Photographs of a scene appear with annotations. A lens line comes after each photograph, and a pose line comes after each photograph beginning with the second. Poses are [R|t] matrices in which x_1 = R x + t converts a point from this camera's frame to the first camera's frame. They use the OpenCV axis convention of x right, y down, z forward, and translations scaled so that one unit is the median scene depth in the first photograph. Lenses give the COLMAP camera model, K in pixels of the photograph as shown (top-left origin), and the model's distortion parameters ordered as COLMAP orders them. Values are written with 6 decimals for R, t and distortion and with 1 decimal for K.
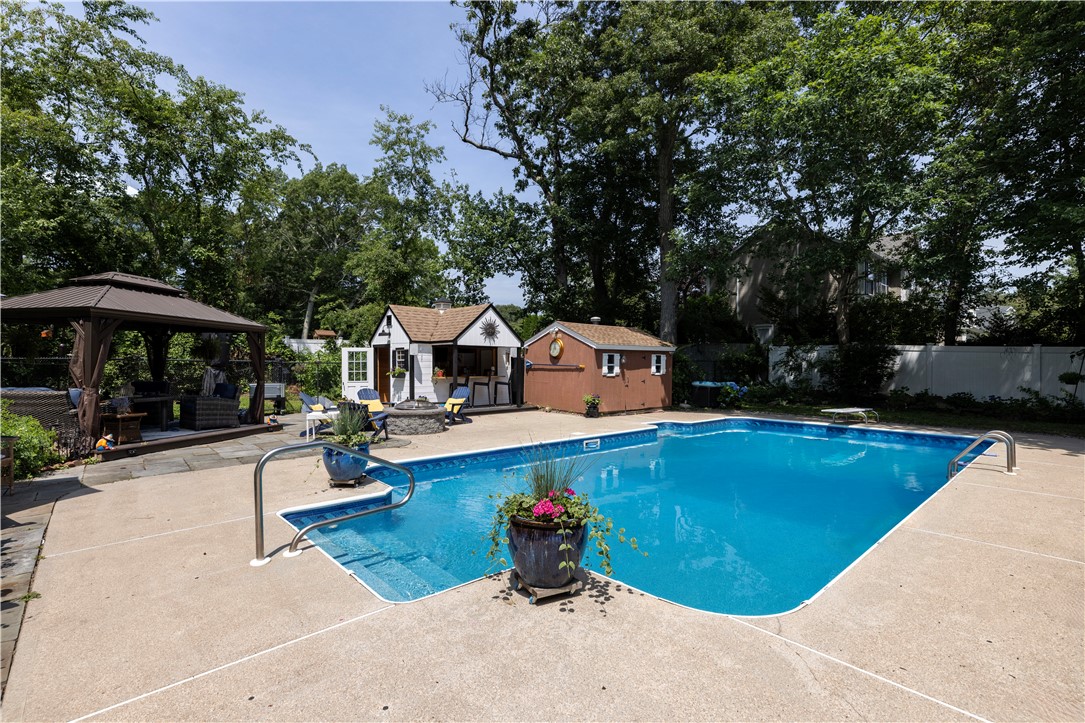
lens RADIAL K [[494.7, 0, 542.5], [0, 494.7, 361.5], [0, 0, 1]] dist [0.000247, 0.000008]
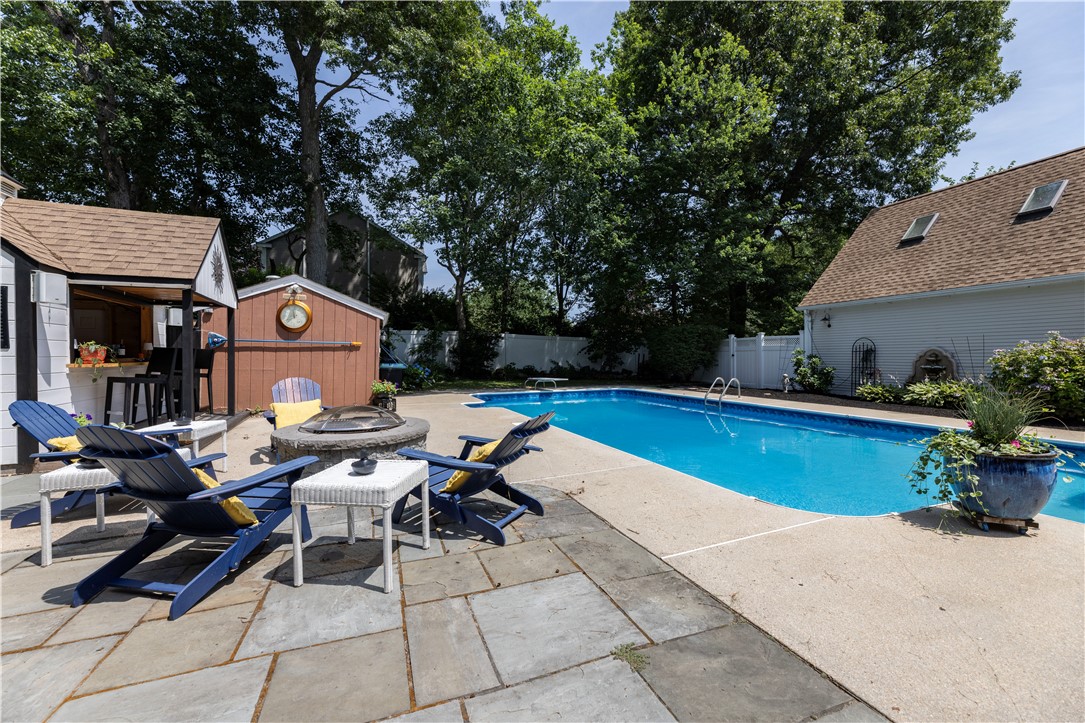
lens RADIAL K [[444.9, 0, 541.2], [0, 444.9, 353.0], [0, 0, 1]] dist [0.001219, 0.000017]
pose [[0.360446, -0.005956, 0.932761, -0.416899], [0.008869, 0.999956, 0.002958, 0.023857], [-0.932738, 0.007207, 0.360483, 0.521814]]
